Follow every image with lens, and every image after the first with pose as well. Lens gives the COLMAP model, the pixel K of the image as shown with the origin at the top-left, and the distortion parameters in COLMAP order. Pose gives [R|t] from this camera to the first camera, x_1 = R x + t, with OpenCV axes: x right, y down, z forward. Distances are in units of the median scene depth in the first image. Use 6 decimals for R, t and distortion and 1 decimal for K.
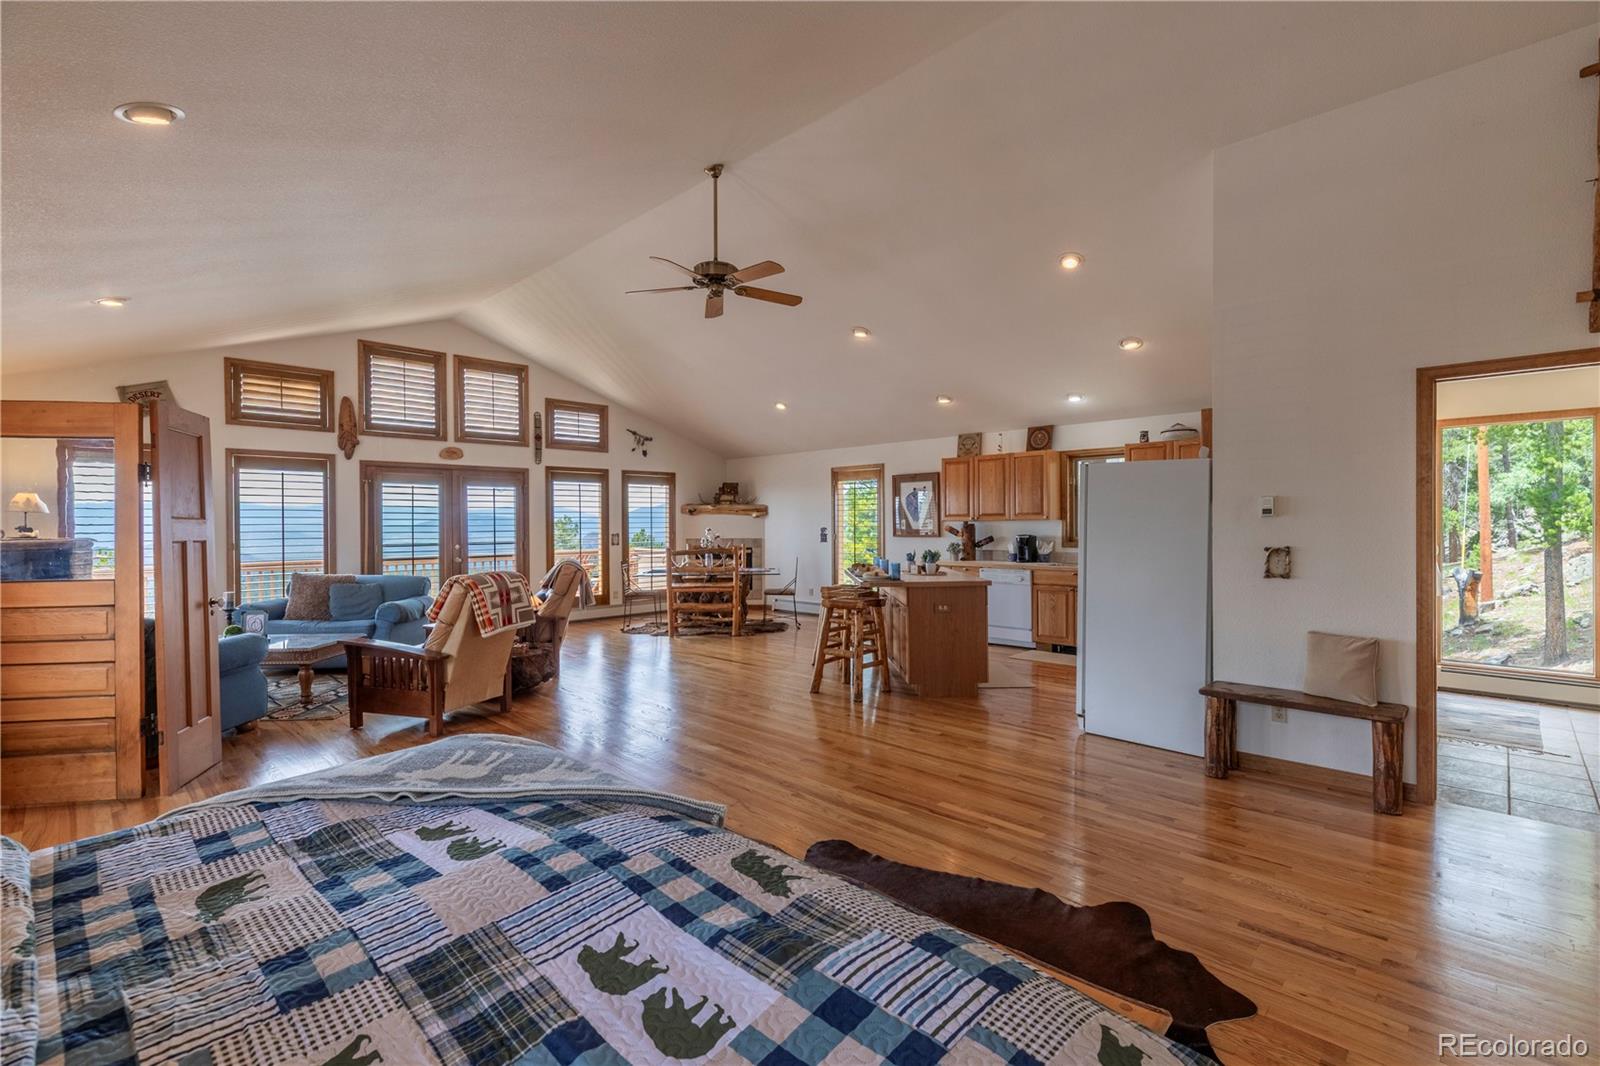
lens RADIAL K [[714.2, 0, 805.6], [0, 714.2, 527.4], [0, 0, 1]] dist [0.003930, 0.000233]
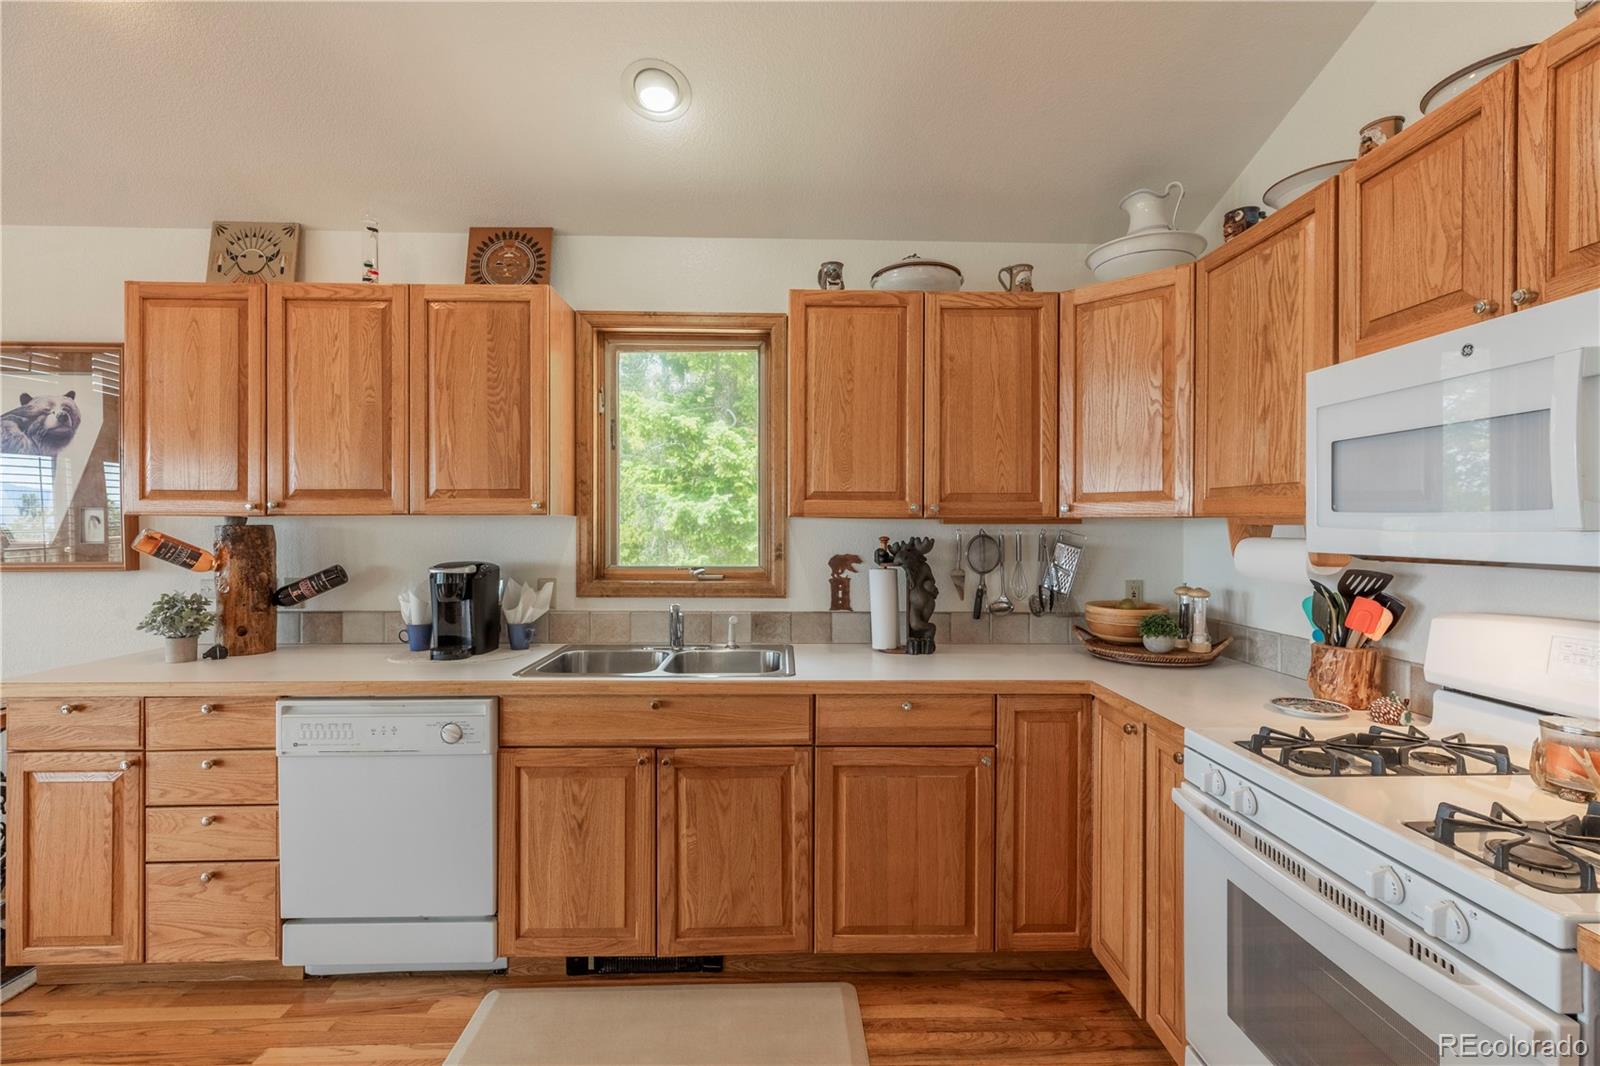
lens RADIAL K [[721.5, 0, 799.9], [0, 721.5, 527.1], [0, 0, 1]] dist [0.002700, 0.000225]
pose [[0.699852, 0.006778, 0.714256, 0.180168], [-0.002787, 0.999973, -0.006758, -0.002998], [-0.714282, 0.002739, 0.699852, 0.651630]]
